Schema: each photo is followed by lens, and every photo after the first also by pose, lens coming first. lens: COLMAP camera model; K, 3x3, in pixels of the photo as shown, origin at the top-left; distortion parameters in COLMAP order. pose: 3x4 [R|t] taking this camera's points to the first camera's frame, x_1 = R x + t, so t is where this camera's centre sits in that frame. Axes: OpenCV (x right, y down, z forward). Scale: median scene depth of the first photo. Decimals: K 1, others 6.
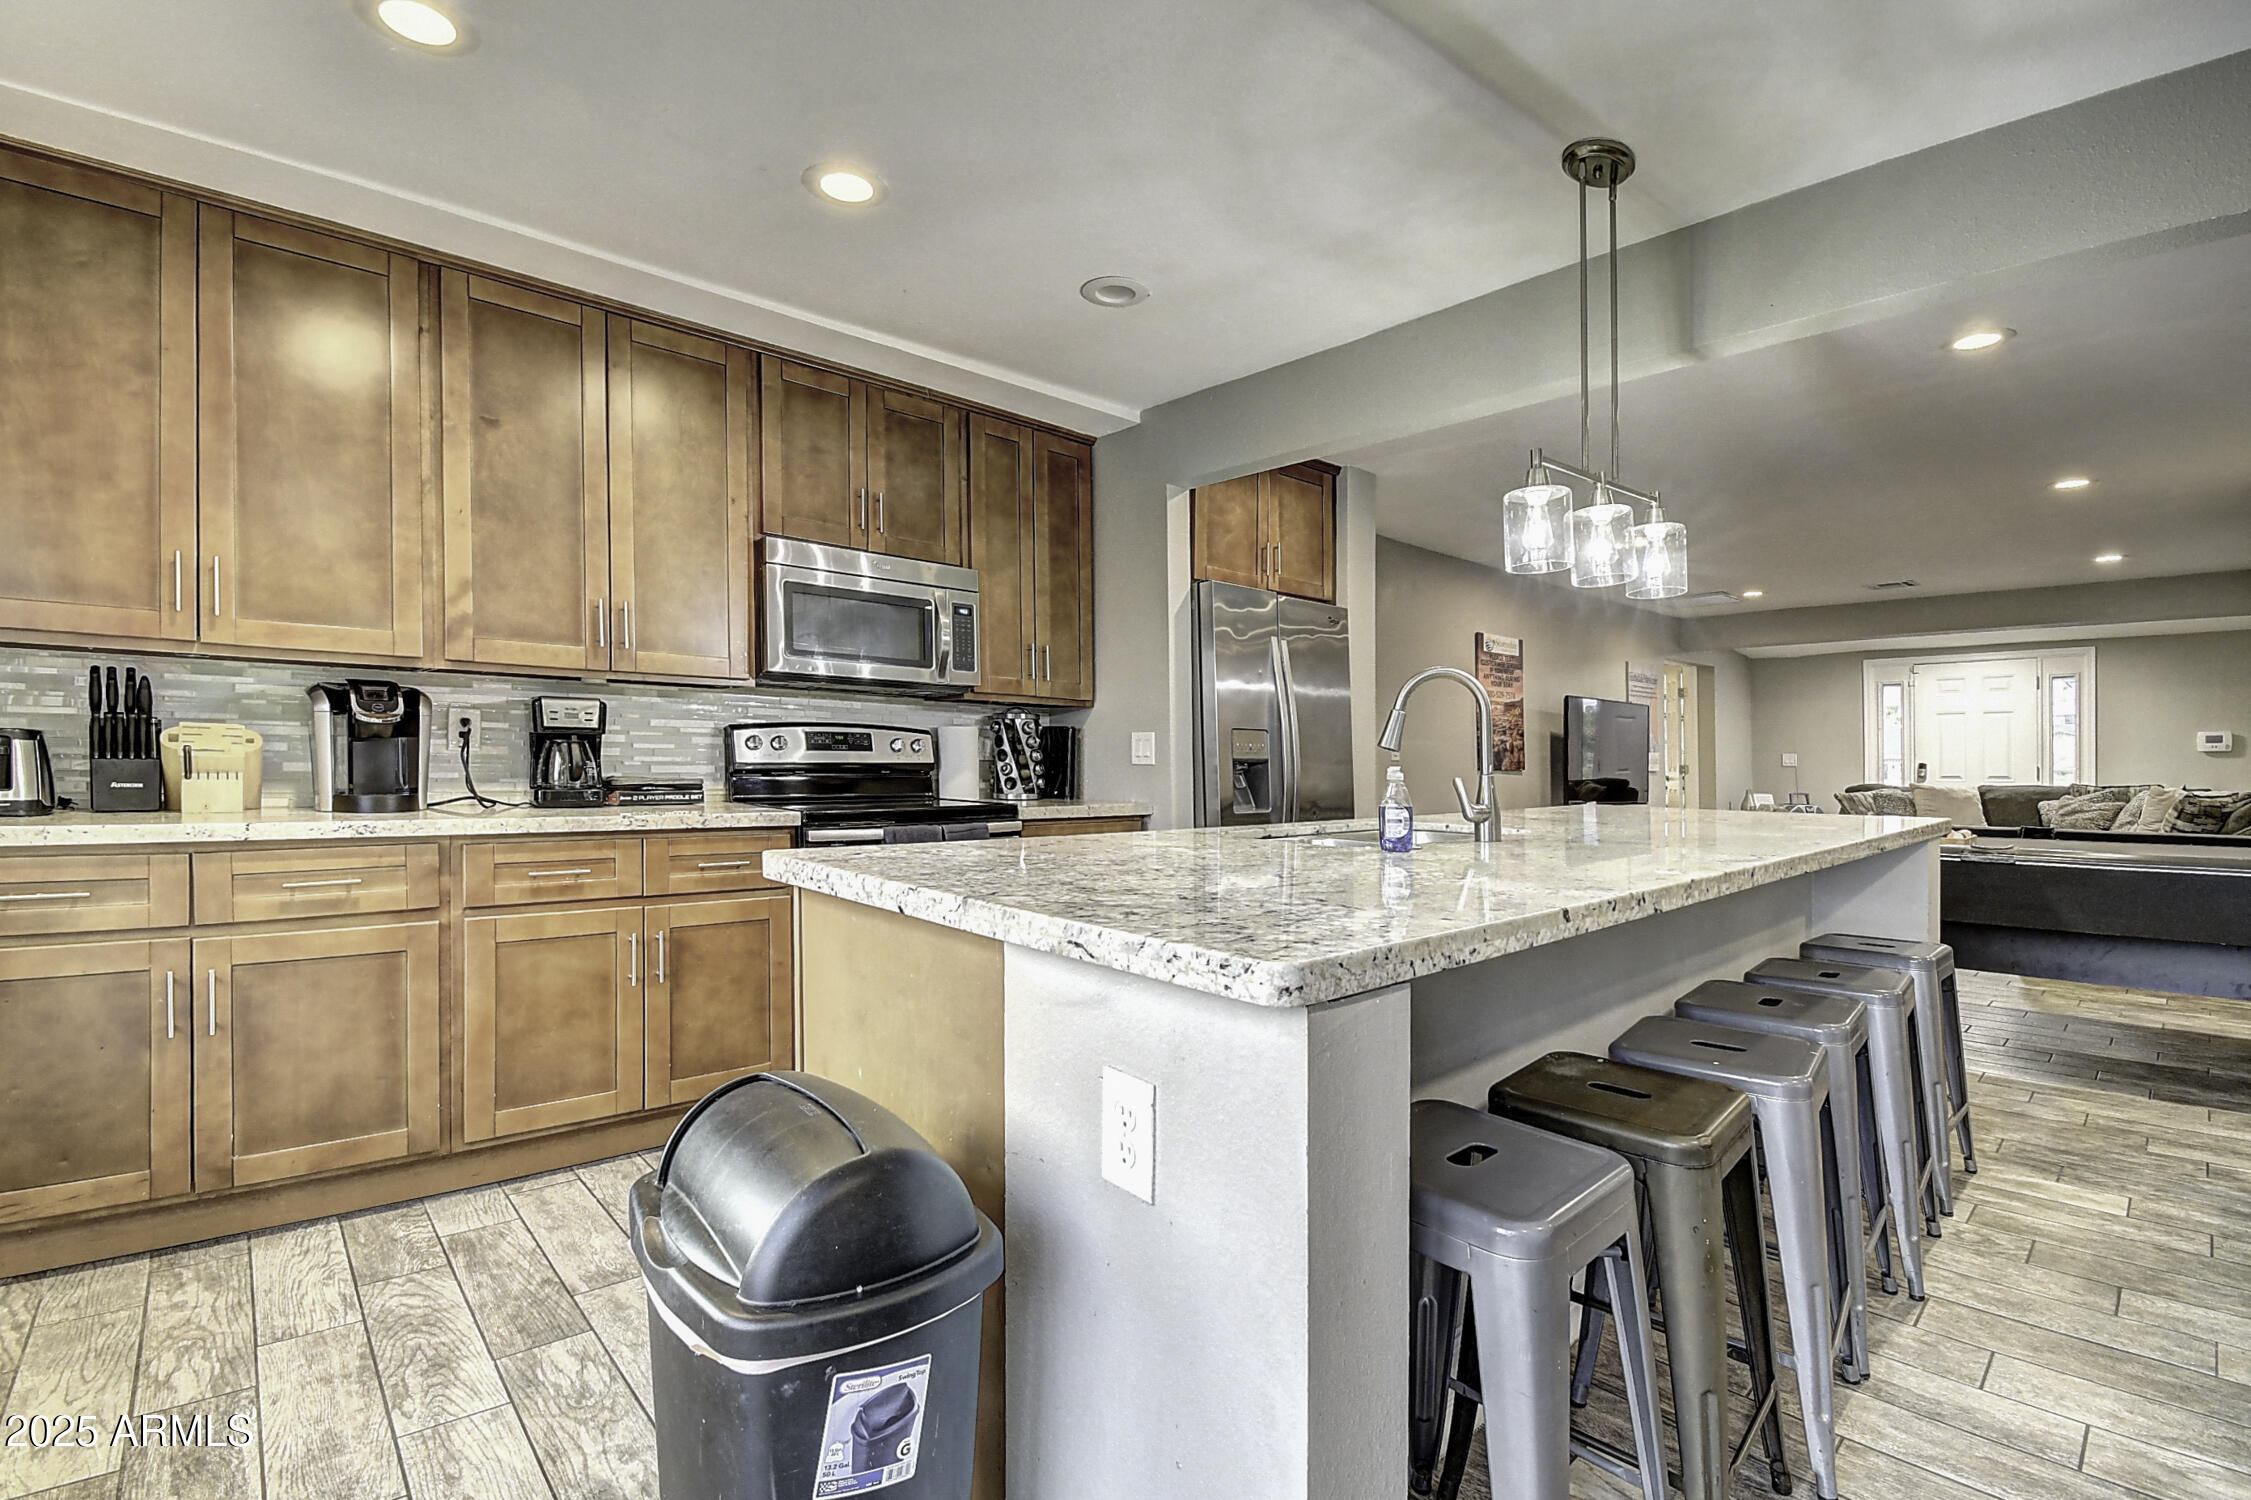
lens RADIAL K [[1040.0, 0, 1094.2], [0, 1040.0, 800.2], [0, 0, 1]] dist [0.014856, -0.013557]
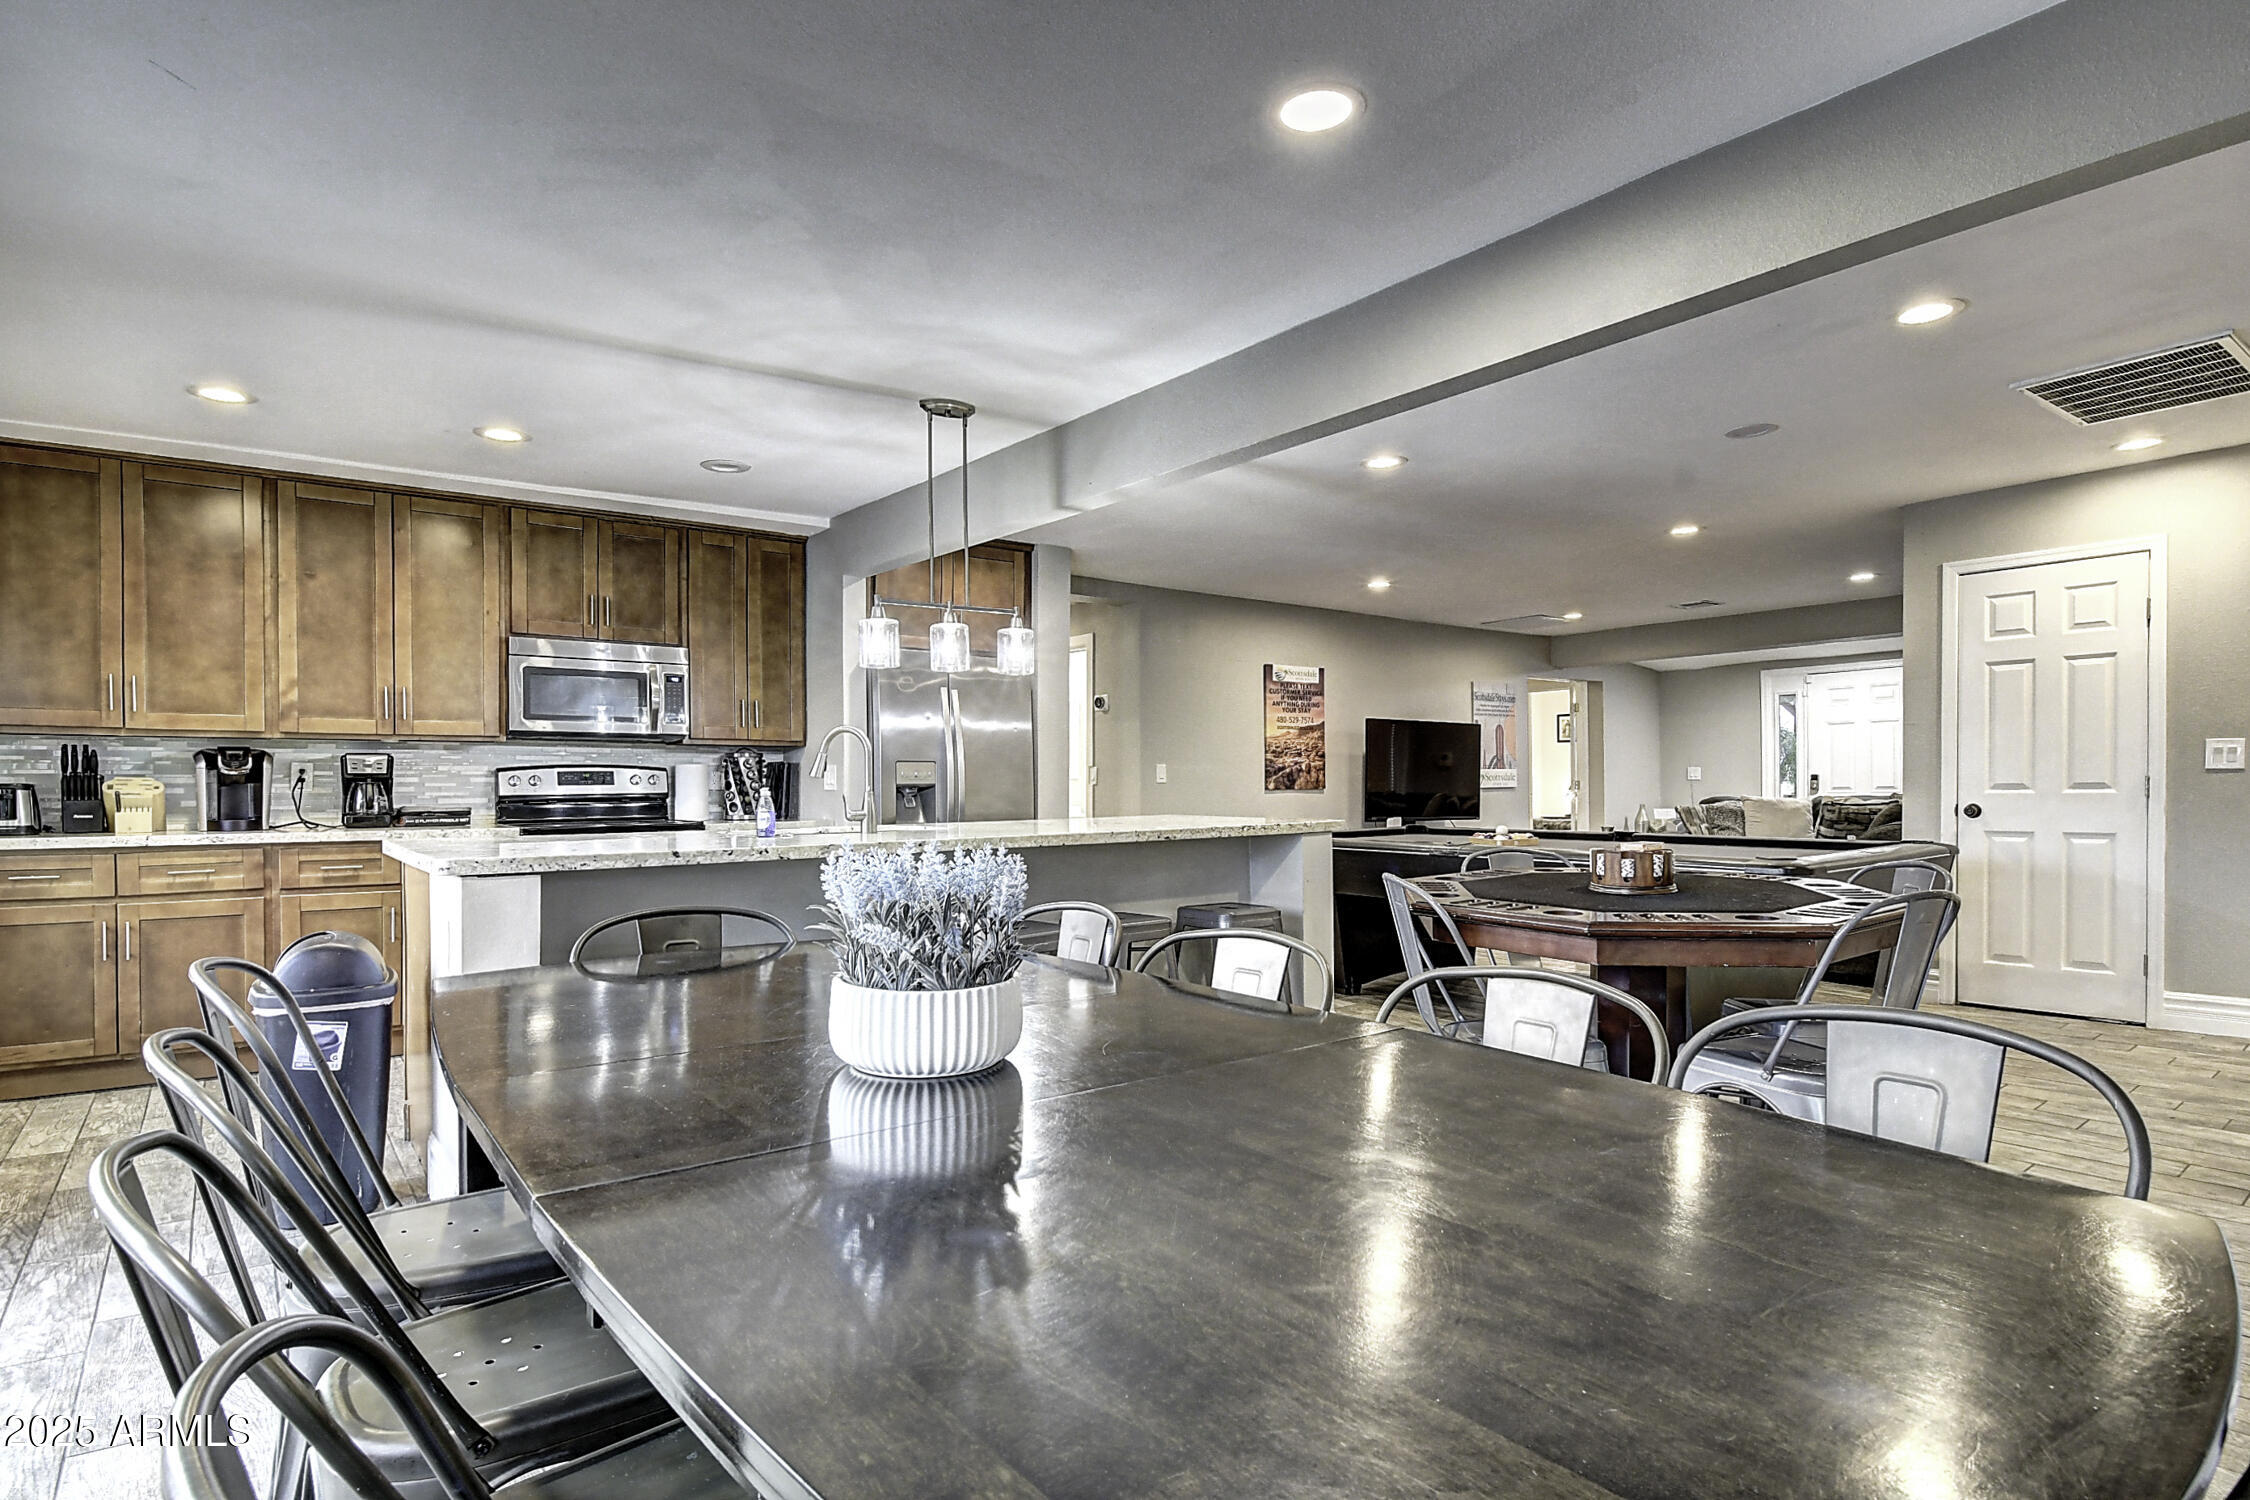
lens RADIAL K [[1182.7, 0, 1079.6], [0, 1182.7, 816.9], [0, 0, 1]] dist [0.003500, -0.004586]
pose [[0.997130, -0.016572, -0.073866, 0.655985], [0.015739, 0.999806, -0.011842, 0.028416], [0.074048, 0.010645, 0.997198, -0.628940]]
